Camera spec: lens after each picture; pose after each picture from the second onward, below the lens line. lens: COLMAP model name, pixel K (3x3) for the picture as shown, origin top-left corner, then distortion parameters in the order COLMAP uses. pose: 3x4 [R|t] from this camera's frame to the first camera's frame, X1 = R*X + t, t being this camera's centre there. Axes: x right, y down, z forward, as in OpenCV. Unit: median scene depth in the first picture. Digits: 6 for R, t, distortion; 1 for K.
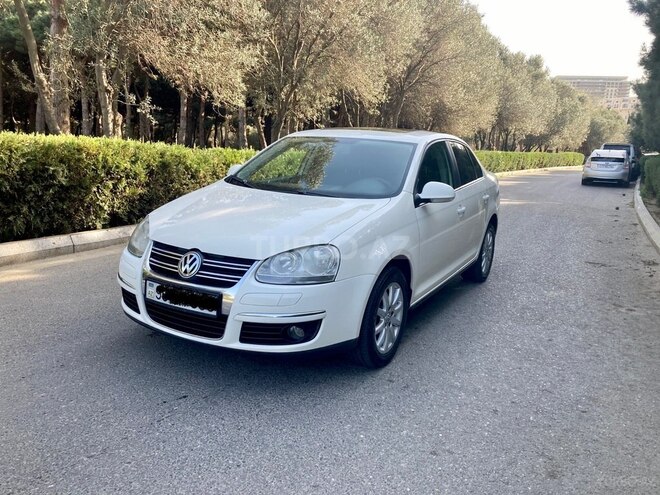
lens RADIAL K [[524.3, 0, 330.0], [0, 524.3, 247.5], [0, 0, 1]] dist [0.012025, 0.002387]
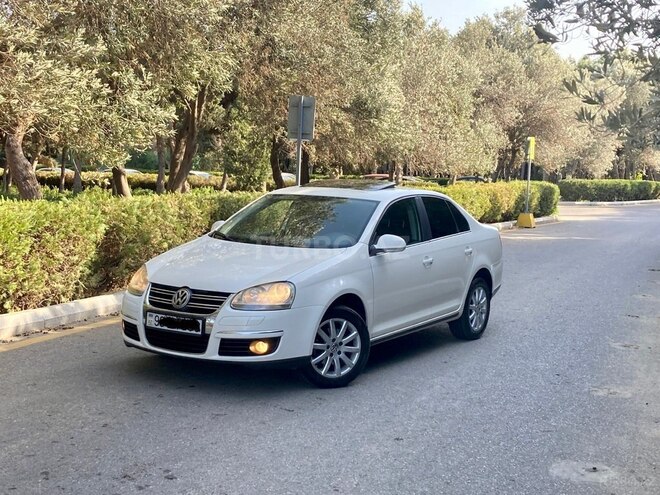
lens RADIAL K [[764.8, 0, 330.0], [0, 764.8, 247.5], [0, 0, 1]] dist [0.006577, 0.003344]
pose [[0.999177, -0.009092, -0.039519, 0.153073], [0.004344, 0.992931, -0.118615, 0.115785], [0.040318, 0.118346, 0.992154, -0.761782]]
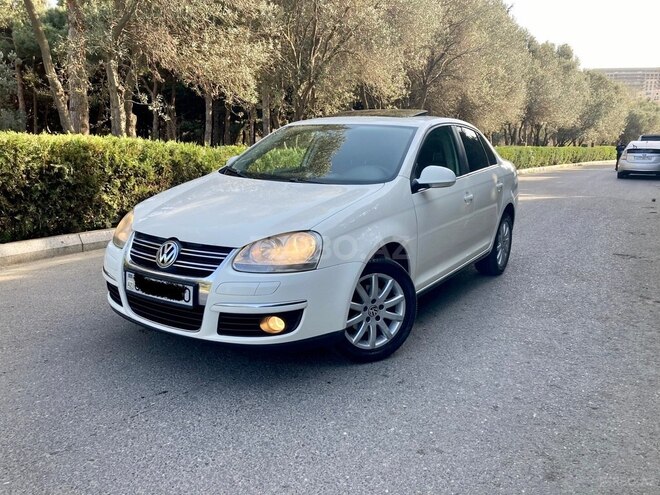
lens RADIAL K [[524.3, 0, 330.0], [0, 524.3, 247.5], [0, 0, 1]] dist [0.012025, 0.002387]
pose [[0.998106, -0.016845, -0.059163, 0.073889], [0.016671, 0.999855, -0.003435, 0.024814], [0.059212, 0.002442, 0.998242, 0.052107]]
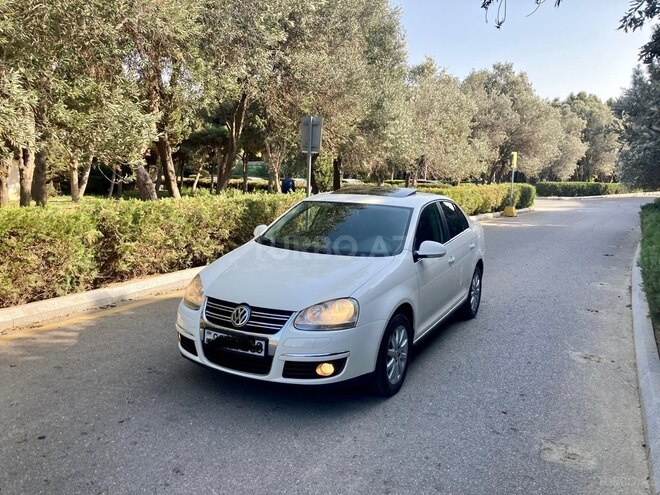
lens RADIAL K [[500.4, 0, 330.0], [0, 500.4, 247.5], [0, 0, 1]] dist [0.093047, 0.000672]
pose [[0.999703, -0.022686, 0.008902, -0.049812], [0.023222, 0.997578, -0.065569, -0.041563], [-0.007393, 0.065756, 0.997808, -0.198078]]
